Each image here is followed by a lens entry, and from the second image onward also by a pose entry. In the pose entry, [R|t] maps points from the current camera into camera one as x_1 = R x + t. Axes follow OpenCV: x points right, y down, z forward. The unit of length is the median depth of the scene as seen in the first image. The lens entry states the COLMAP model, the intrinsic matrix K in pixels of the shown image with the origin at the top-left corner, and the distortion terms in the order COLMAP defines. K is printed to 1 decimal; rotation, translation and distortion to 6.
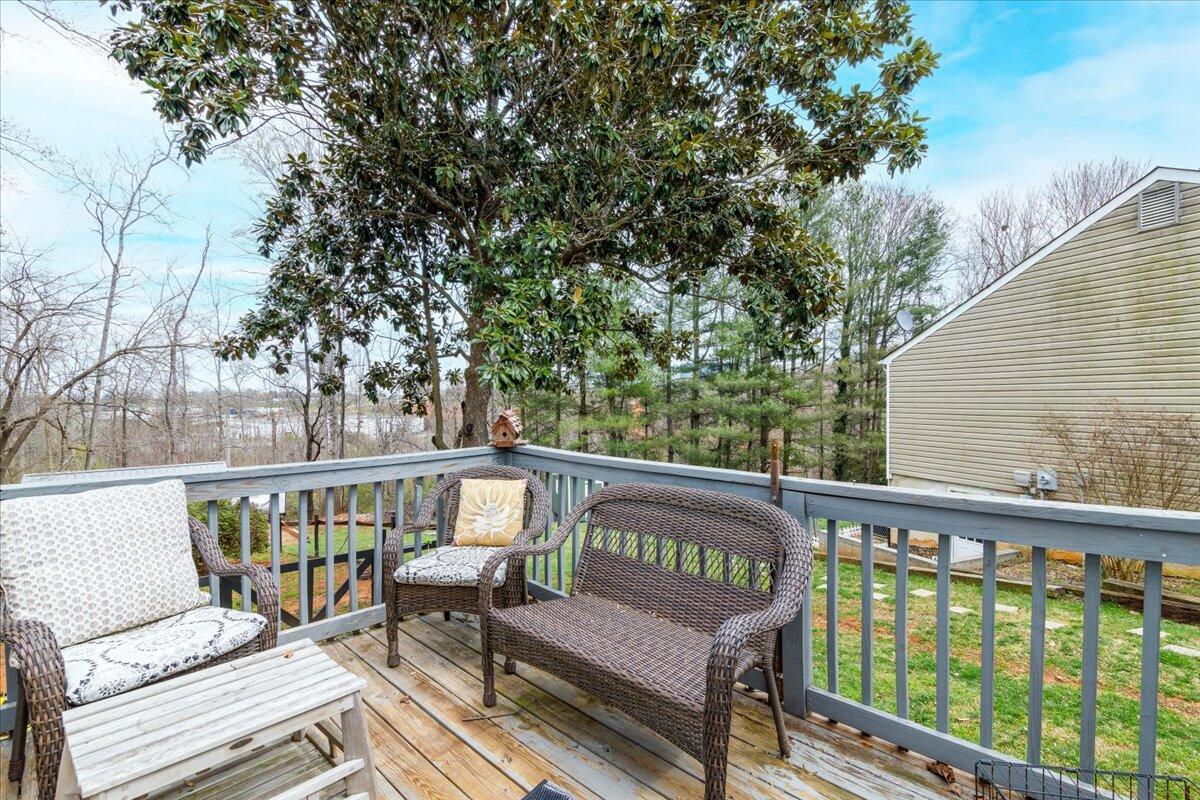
lens RADIAL K [[529.8, 0, 598.2], [0, 529.8, 407.2], [0, 0, 1]] dist [-0.001783, -0.000257]
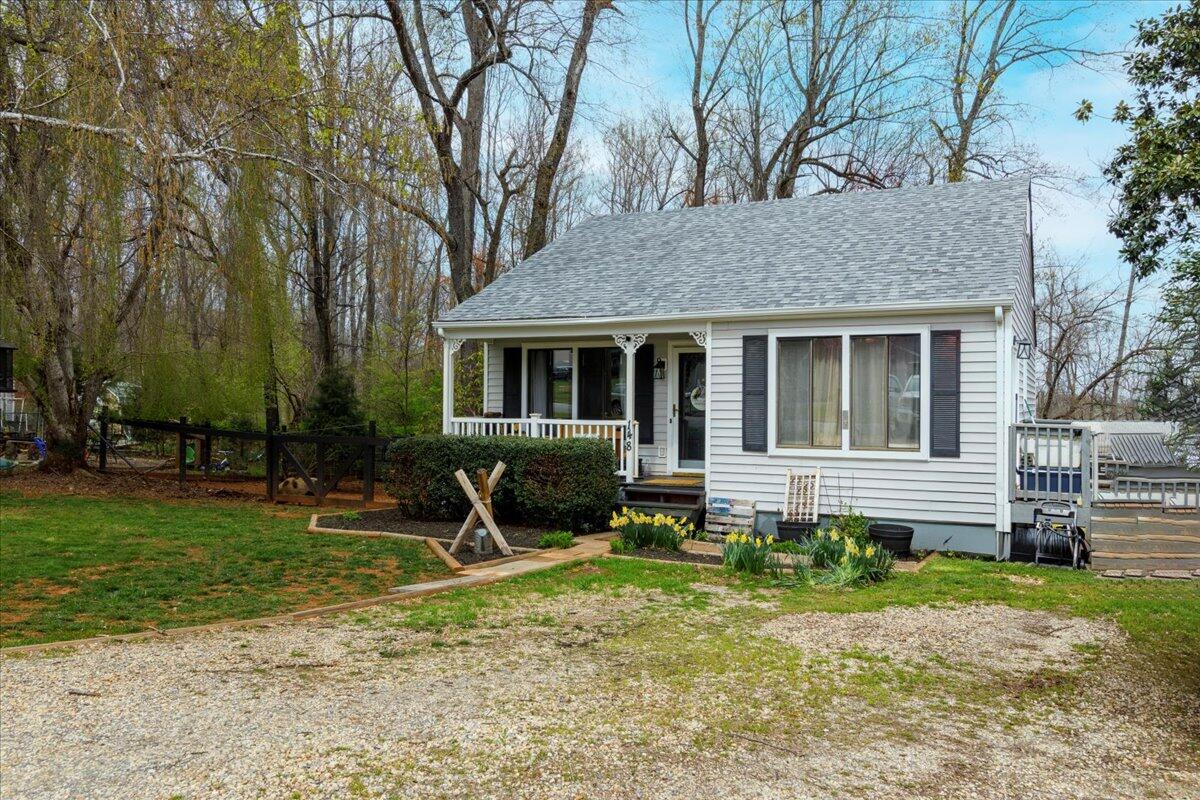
lens RADIAL K [[888.2, 0, 599.6], [0, 888.2, 399.7], [0, 0, 1]] dist [-0.007025, -0.002541]
pose [[0.271768, 0.008100, -0.962329, 0.392061], [-0.018983, 0.999815, 0.003055, -0.002304], [0.962175, 0.017438, 0.271872, -0.383865]]
